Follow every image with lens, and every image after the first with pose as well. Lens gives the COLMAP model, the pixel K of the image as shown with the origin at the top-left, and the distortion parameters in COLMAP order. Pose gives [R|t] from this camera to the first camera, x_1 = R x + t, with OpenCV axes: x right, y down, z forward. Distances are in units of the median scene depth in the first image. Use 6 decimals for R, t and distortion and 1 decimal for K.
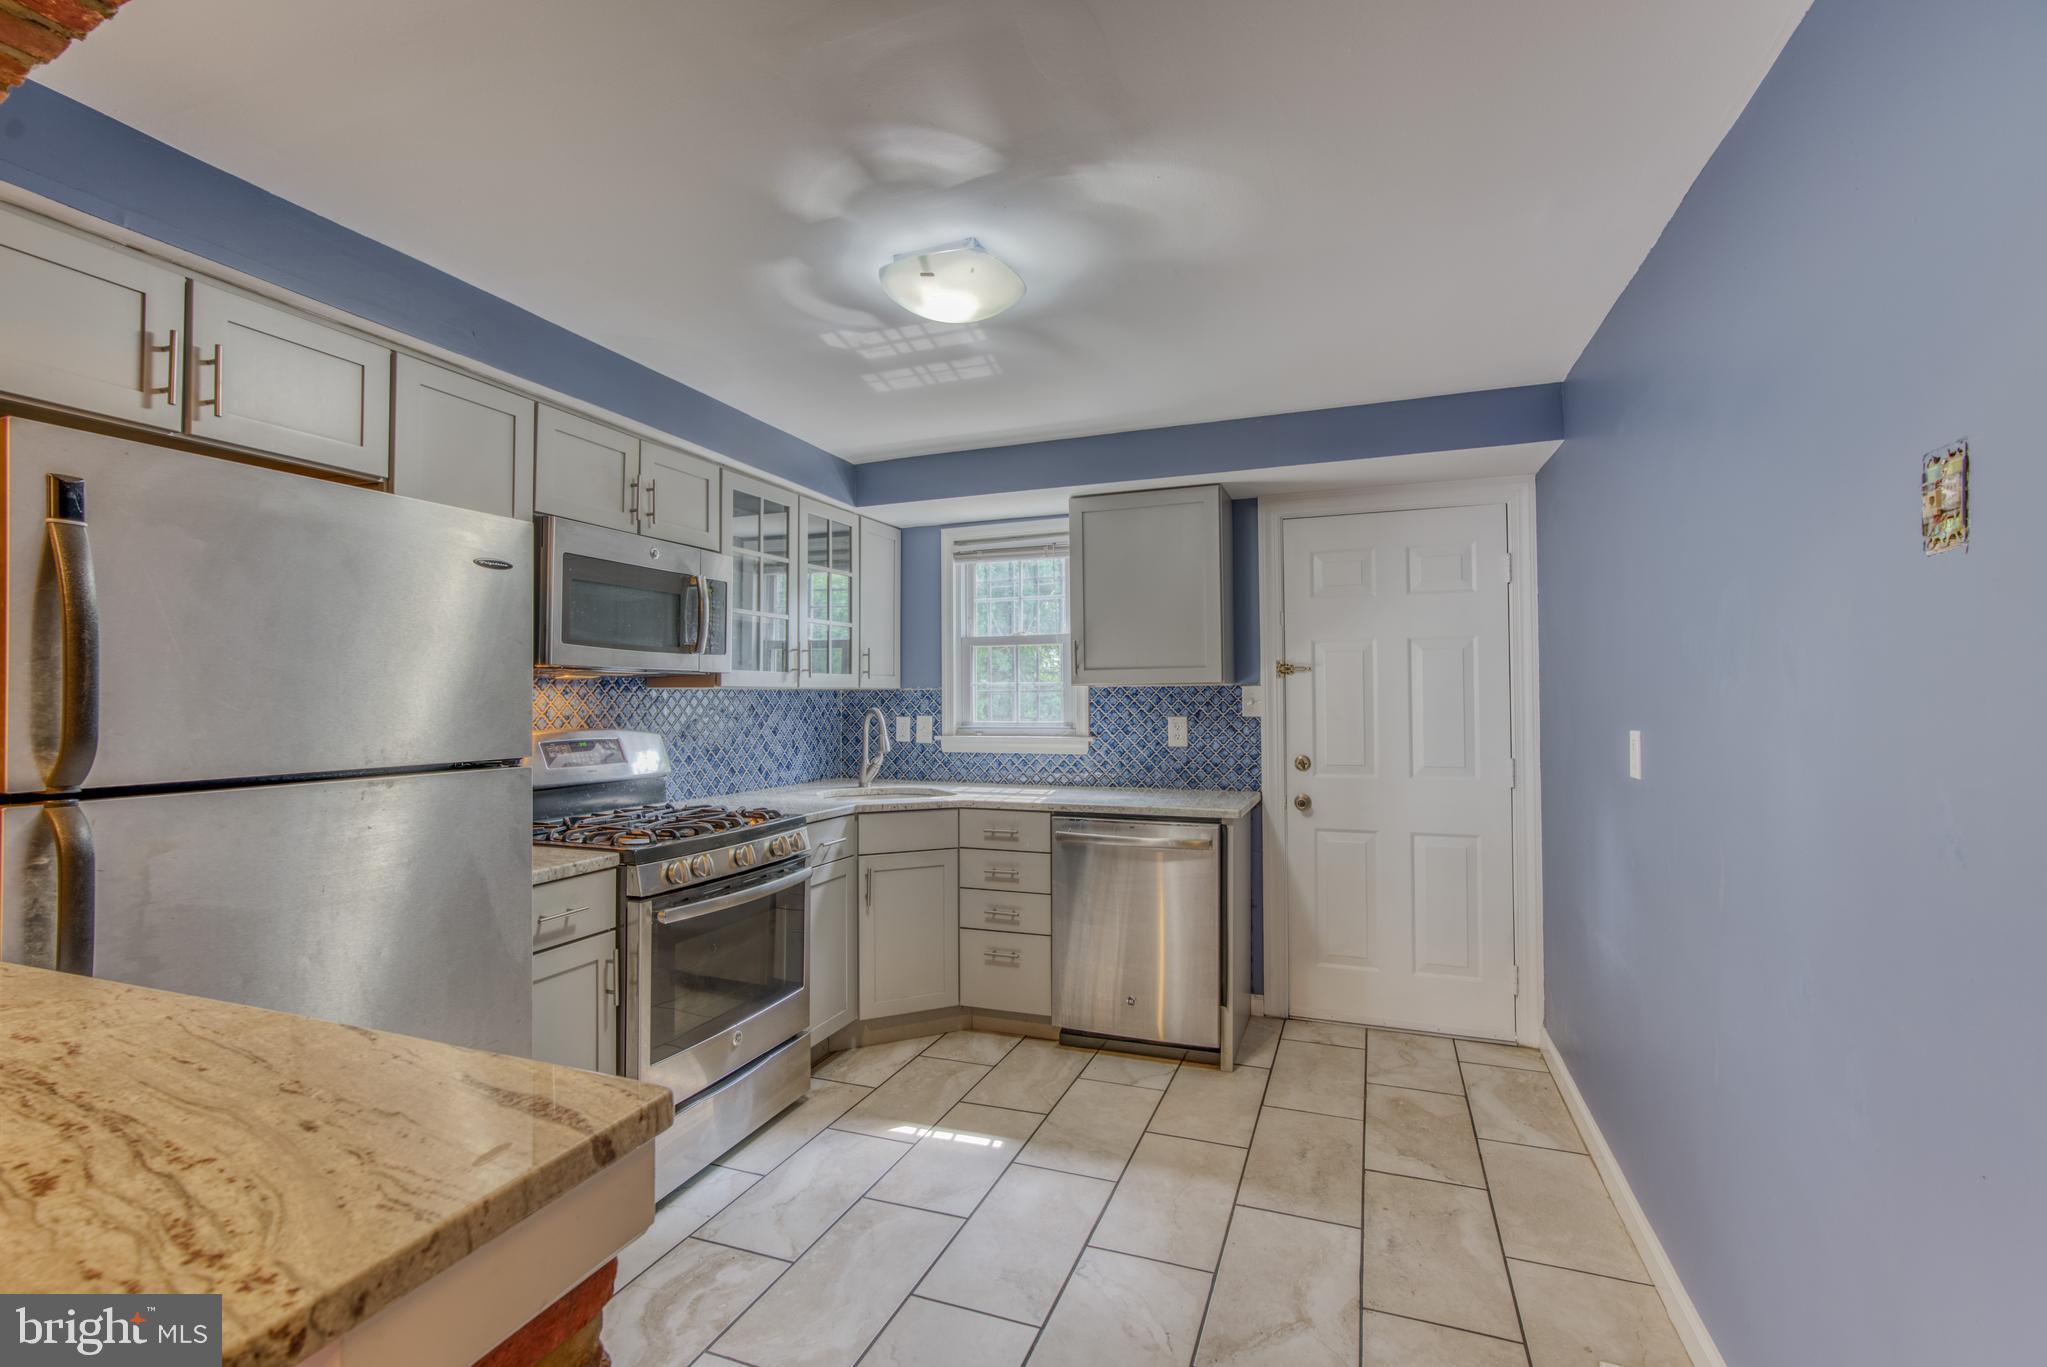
lens RADIAL K [[920.4, 0, 1009.7], [0, 920.4, 679.0], [0, 0, 1]] dist [-0.021260, 0.013399]
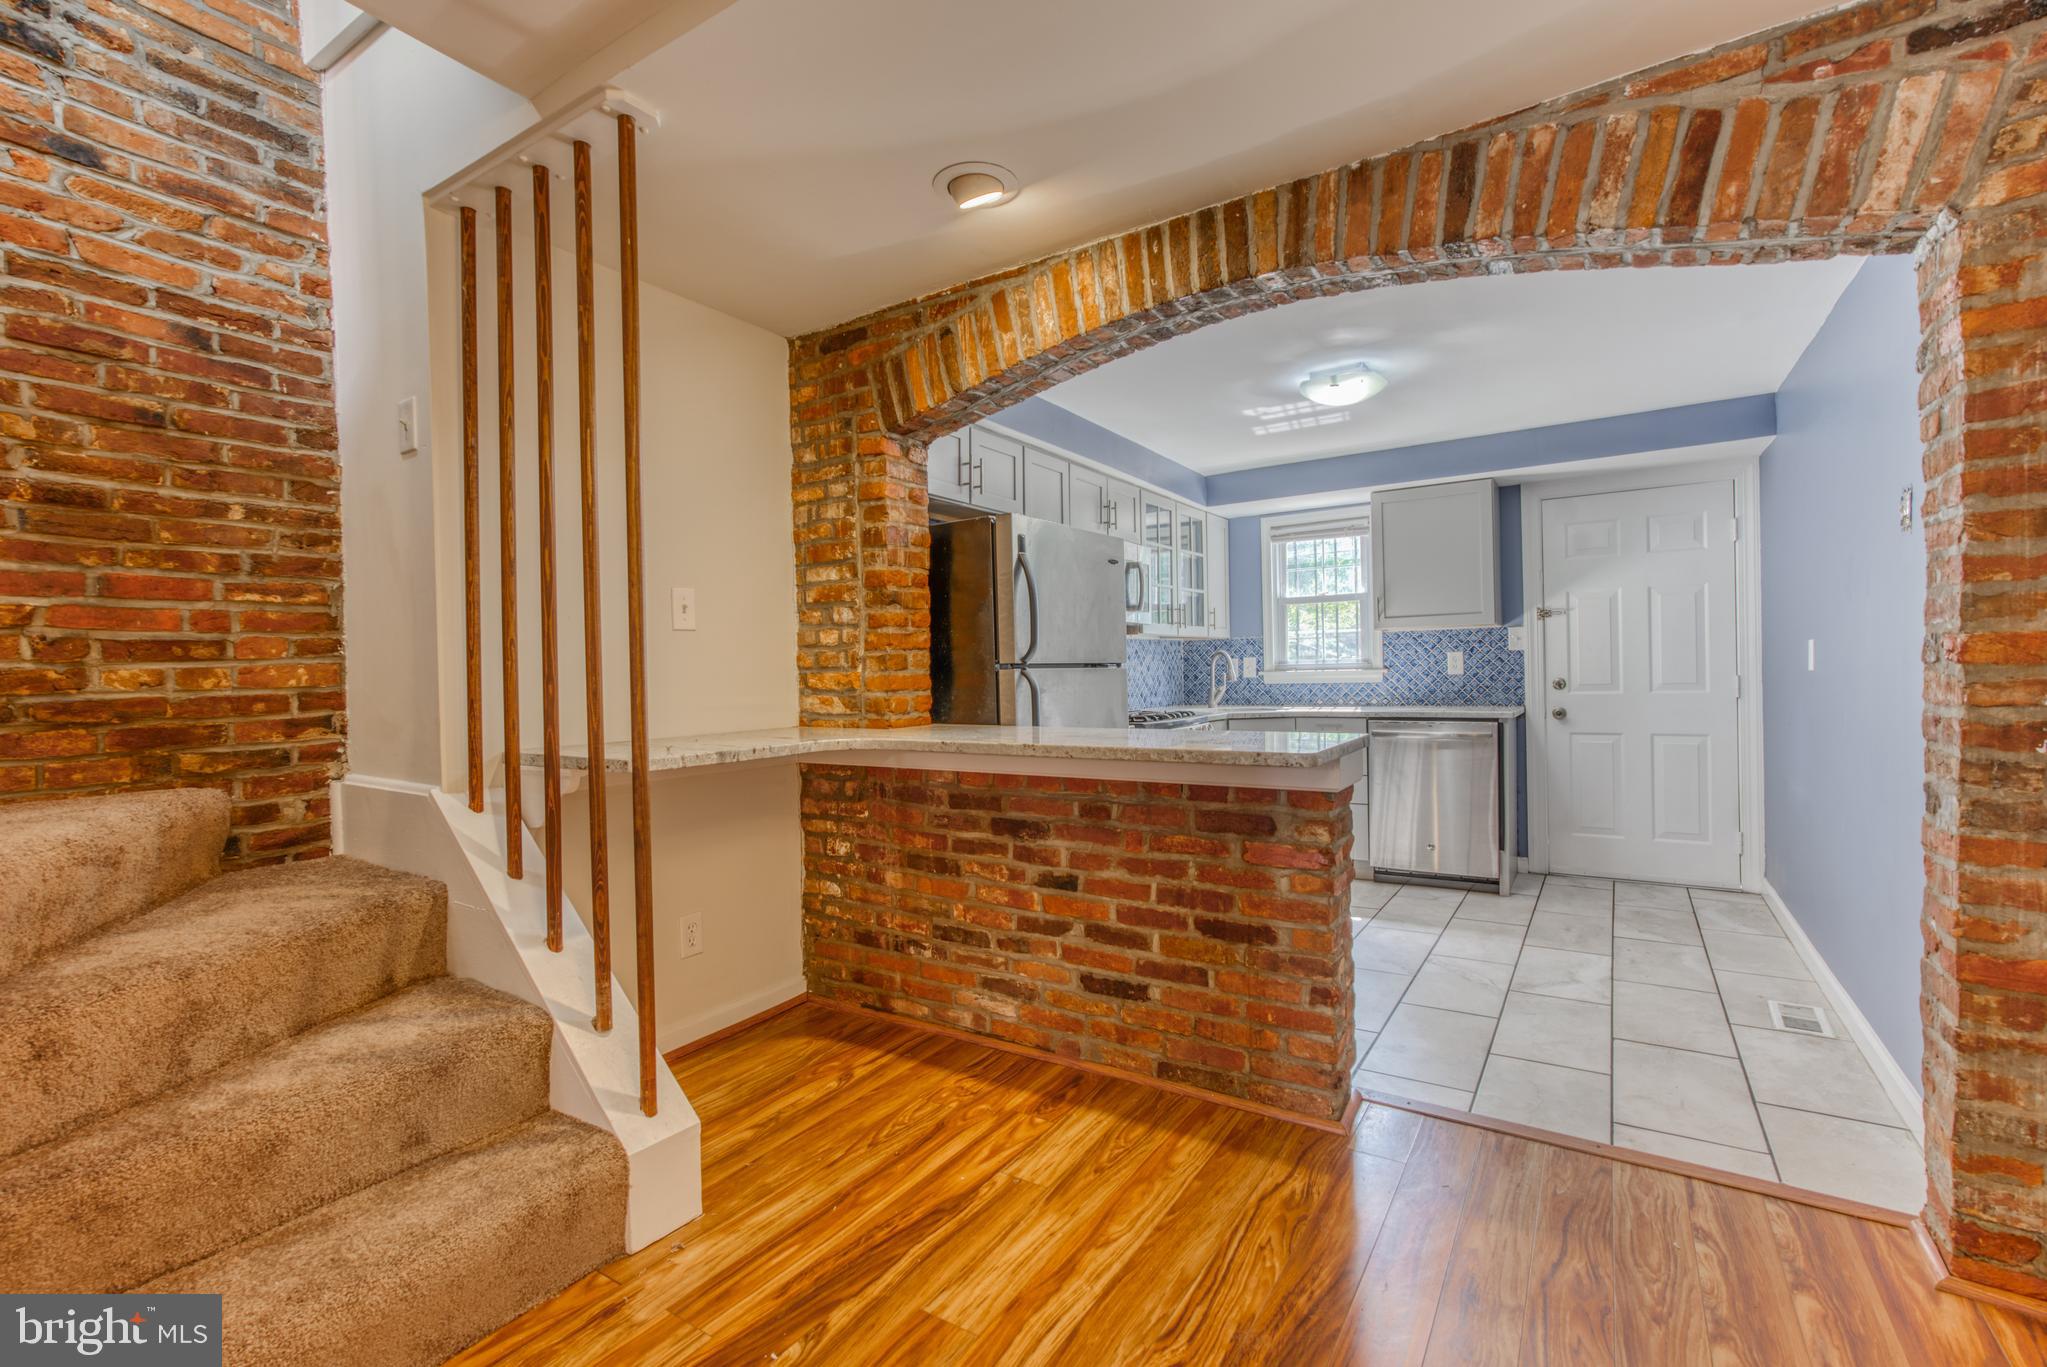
lens RADIAL K [[920.4, 0, 1002.0], [0, 920.4, 678.9], [0, 0, 1]] dist [-0.021260, 0.013399]
pose [[0.976783, -0.014824, -0.213718, -0.211403], [0.021300, 0.999380, 0.028028, 0.034290], [0.213170, -0.031929, 0.976493, -0.528632]]
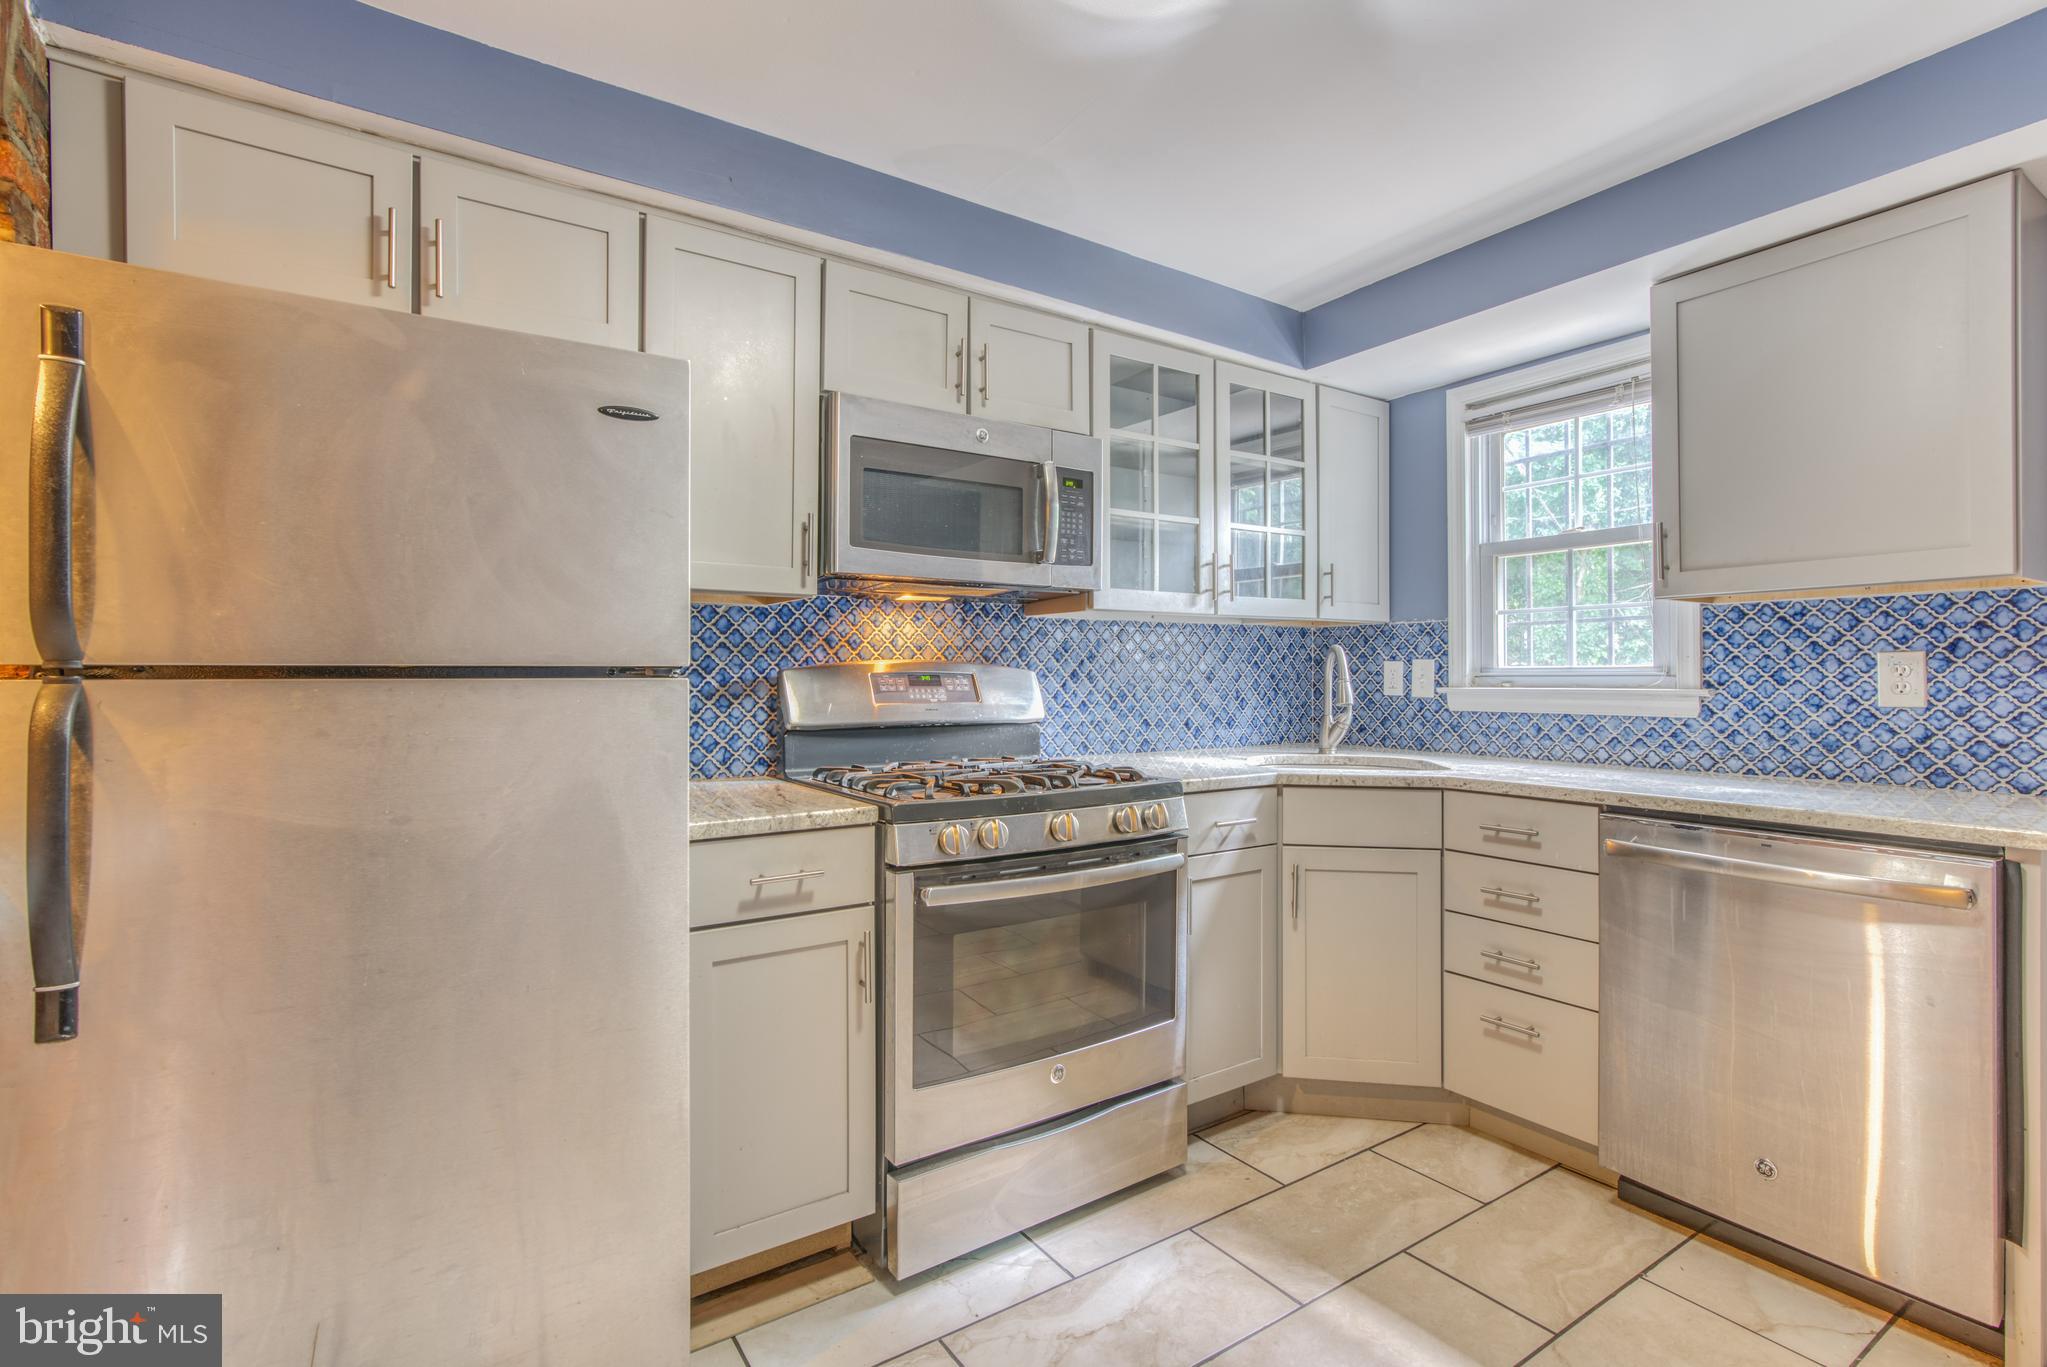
lens RADIAL K [[920.4, 0, 1028.6], [0, 920.4, 672.5], [0, 0, 1]] dist [-0.021260, 0.013399]
pose [[0.815724, 0.000593, -0.578441, 0.090478], [0.009347, 0.999855, 0.014207, 0.049010], [0.578366, -0.016996, 0.815600, 0.323642]]
